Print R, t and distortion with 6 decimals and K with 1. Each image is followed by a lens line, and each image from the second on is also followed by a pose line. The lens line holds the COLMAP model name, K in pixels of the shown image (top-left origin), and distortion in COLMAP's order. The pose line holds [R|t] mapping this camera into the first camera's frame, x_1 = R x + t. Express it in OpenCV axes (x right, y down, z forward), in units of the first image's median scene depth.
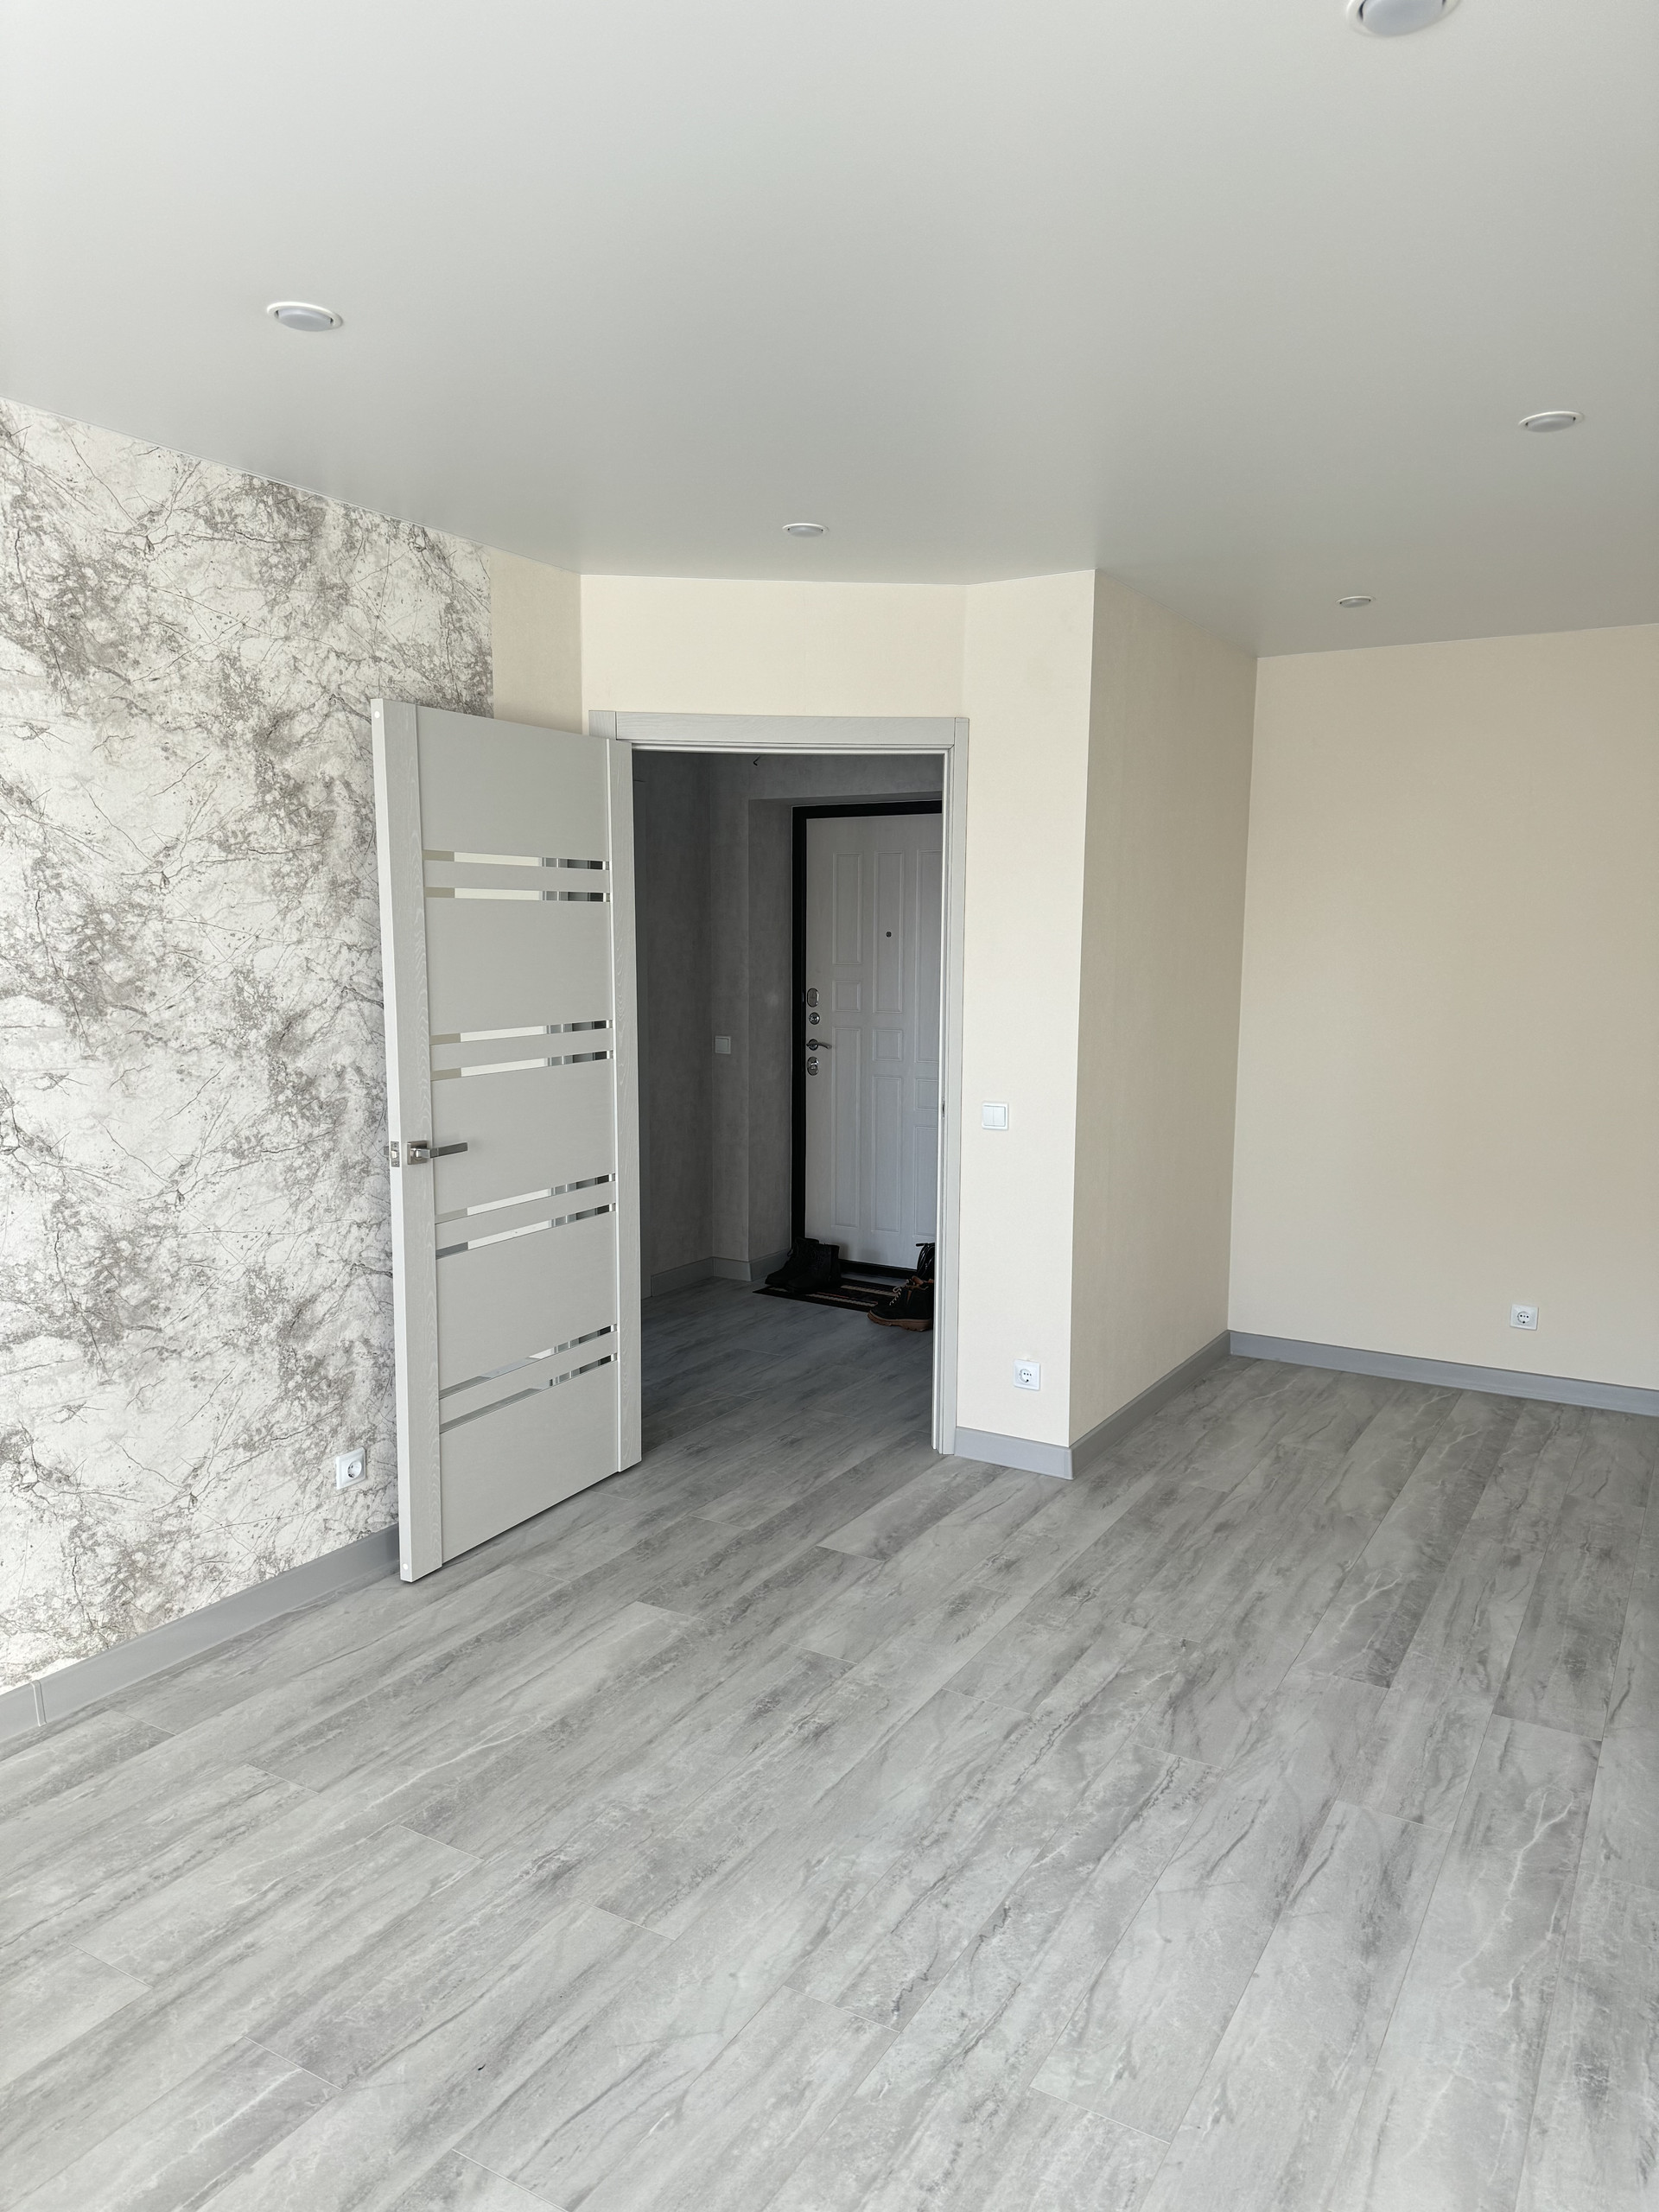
lens RADIAL K [[1530.4, 0, 832.5], [0, 1530.4, 1123.7], [0, 0, 1]] dist [0.035173, -0.046927]
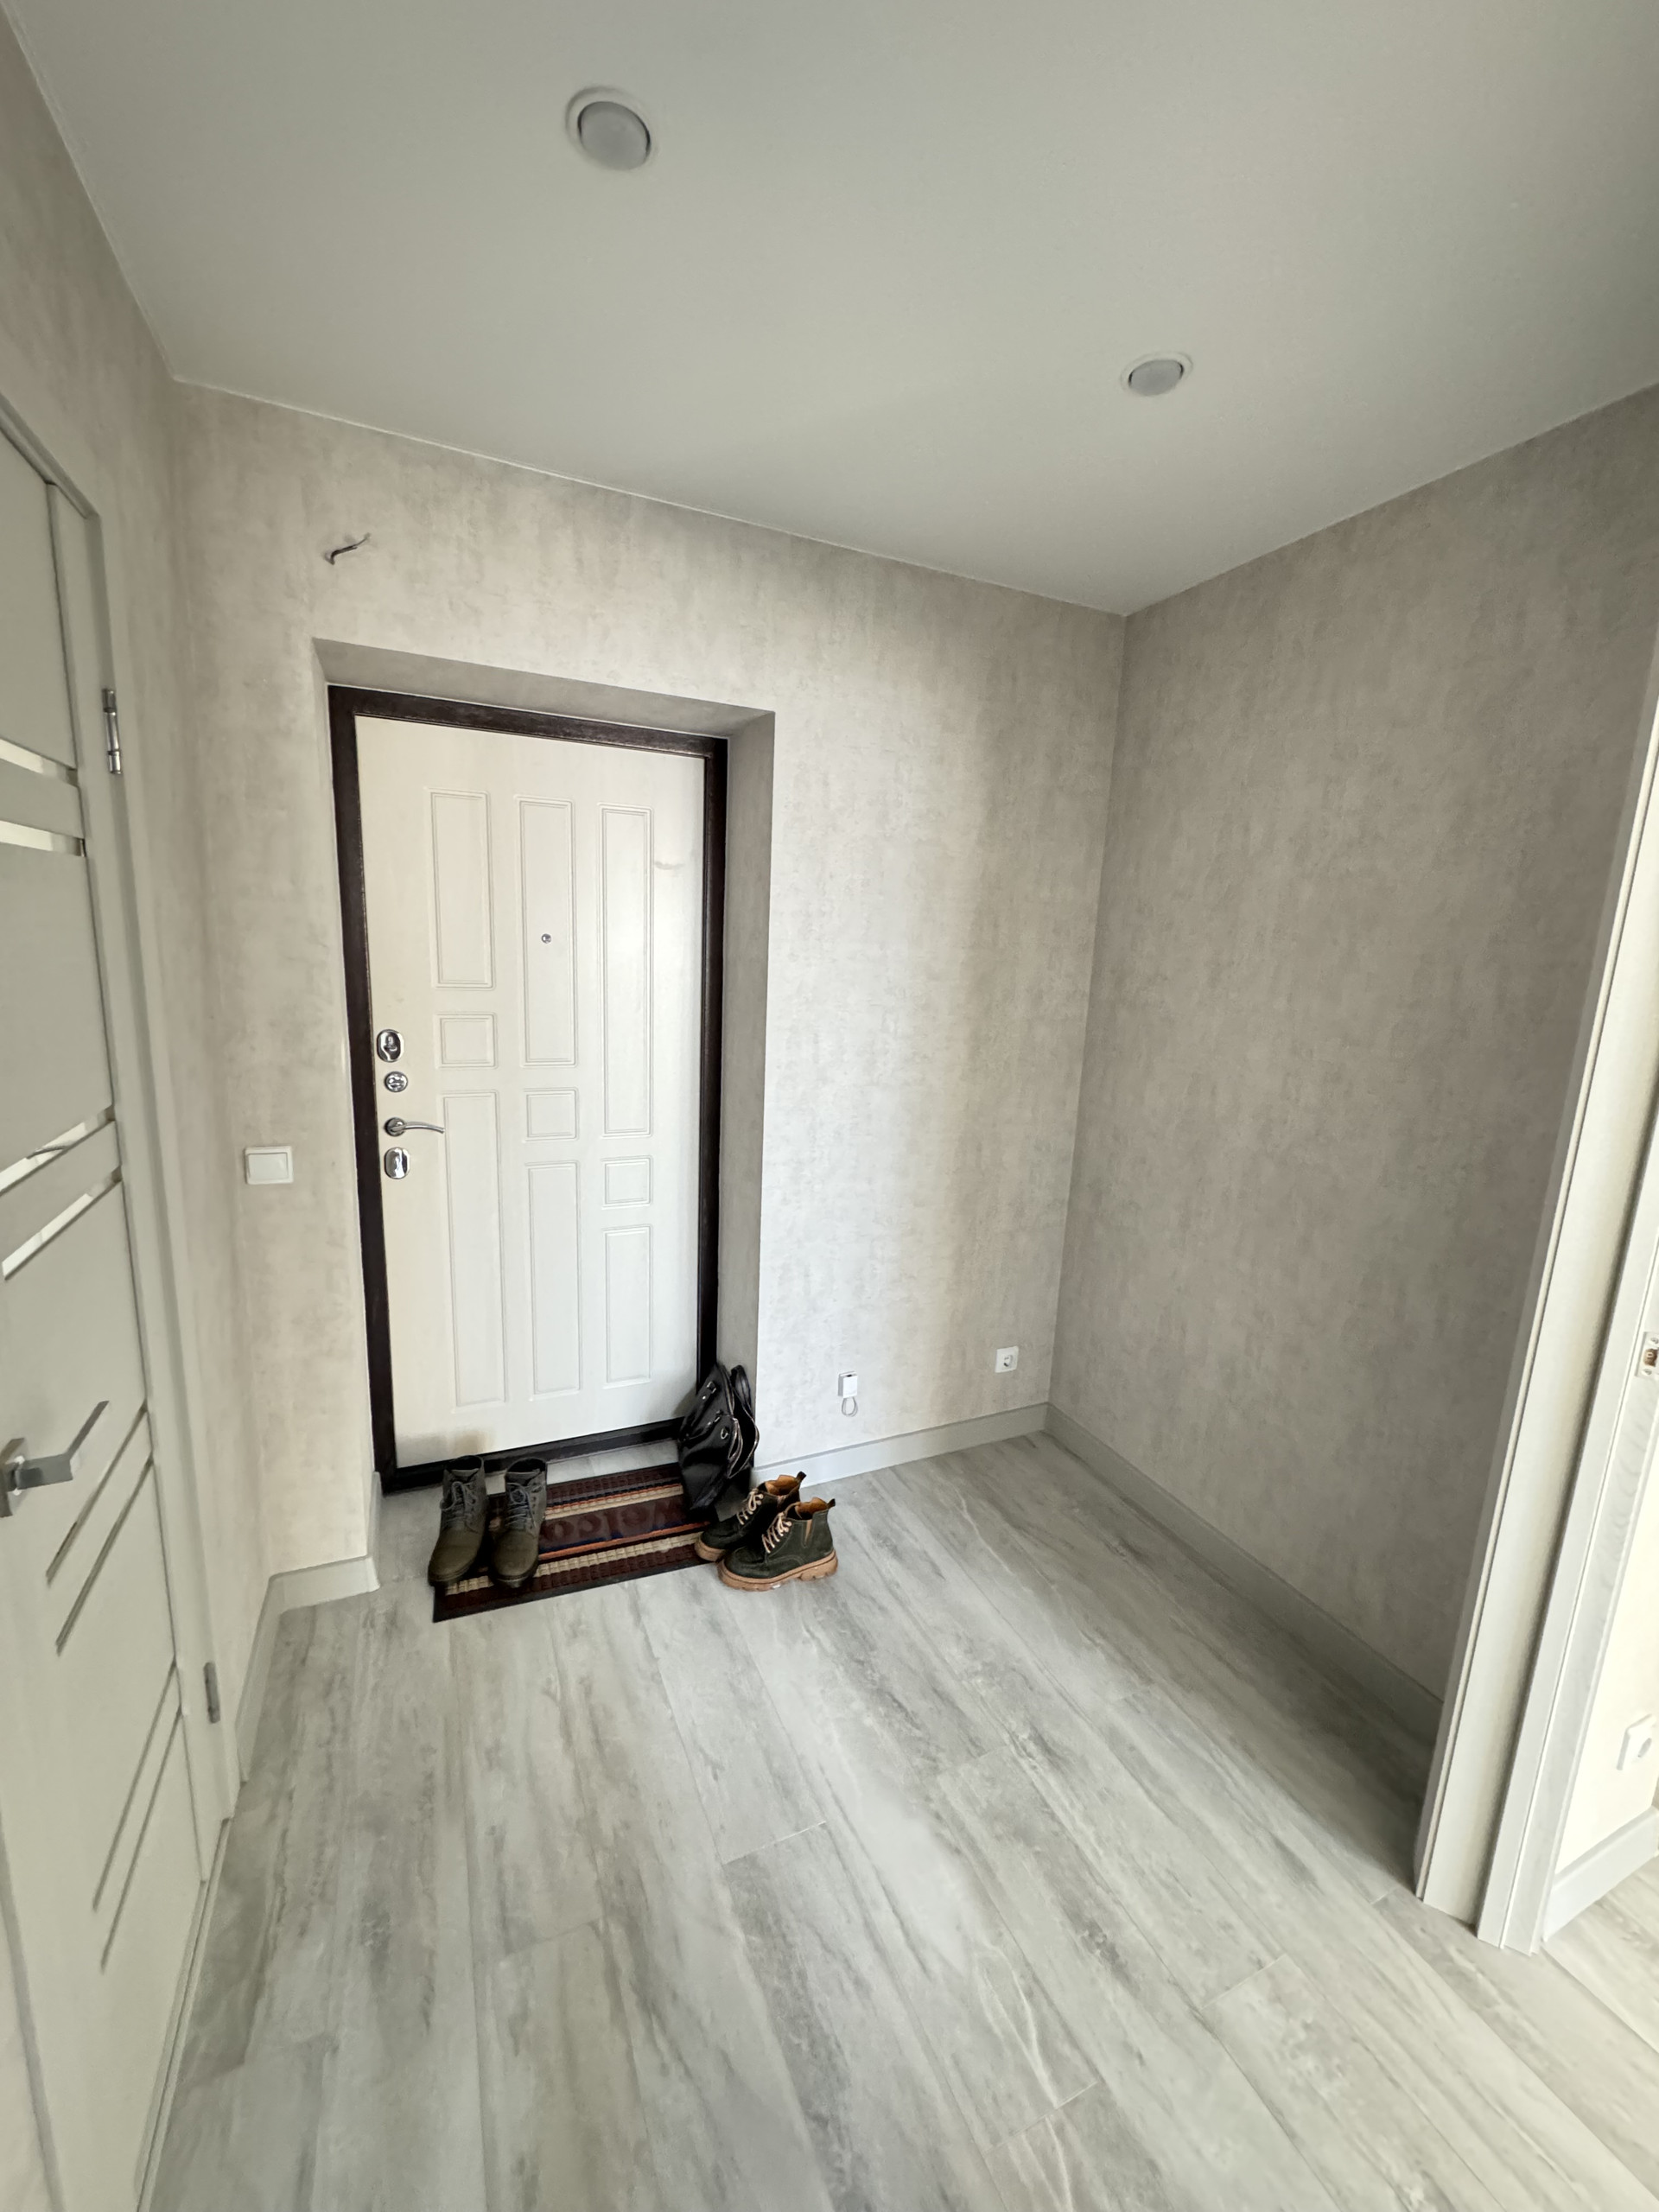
lens RADIAL K [[878.7, 0, 829.7], [0, 878.7, 1104.4], [0, 0, 1]] dist [-0.001704, 0.000198]
pose [[0.567423, -0.138792, 0.811645, -0.416324], [0.062268, 0.990102, 0.125776, -0.207138], [-0.821068, -0.020829, 0.570450, 1.515494]]
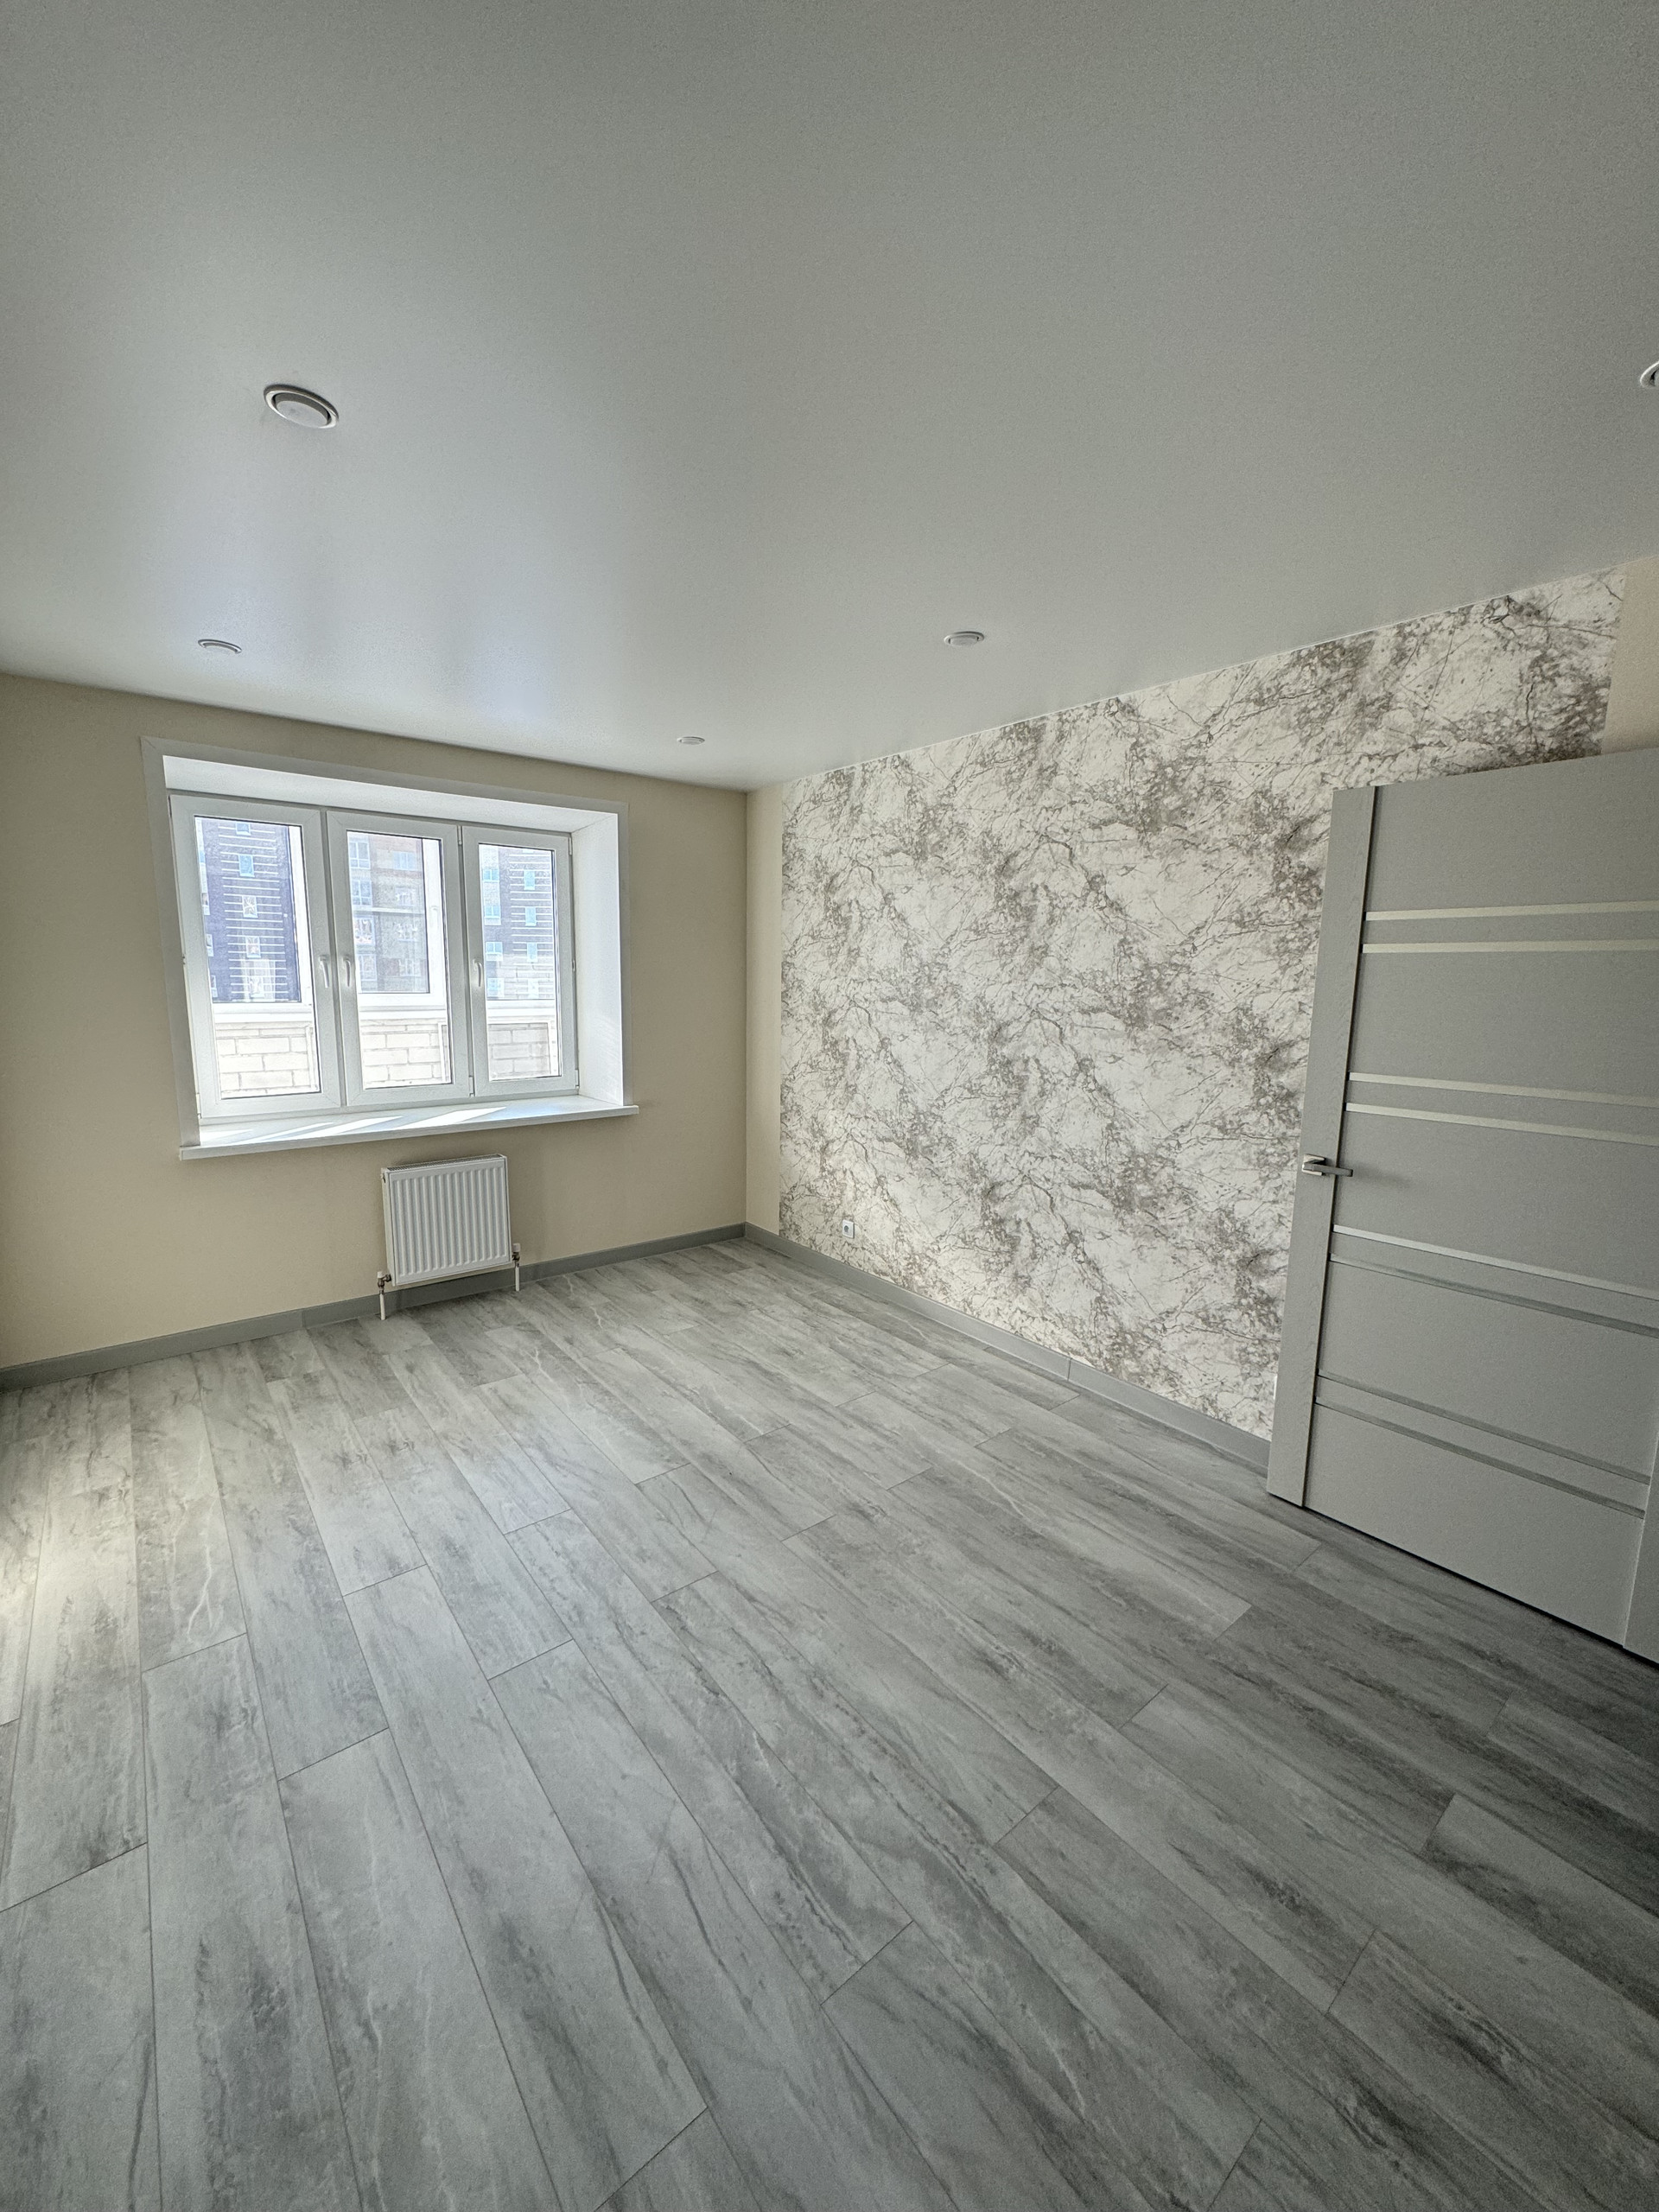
lens RADIAL K [[878.7, 0, 829.7], [0, 878.7, 1104.4], [0, 0, 1]] dist [-0.001704, 0.000198]
pose [[-0.353902, 0.134382, -0.925578, 0.573995], [-0.133306, 0.972273, 0.192132, -0.126213], [0.925734, 0.191381, -0.326176, 0.984884]]
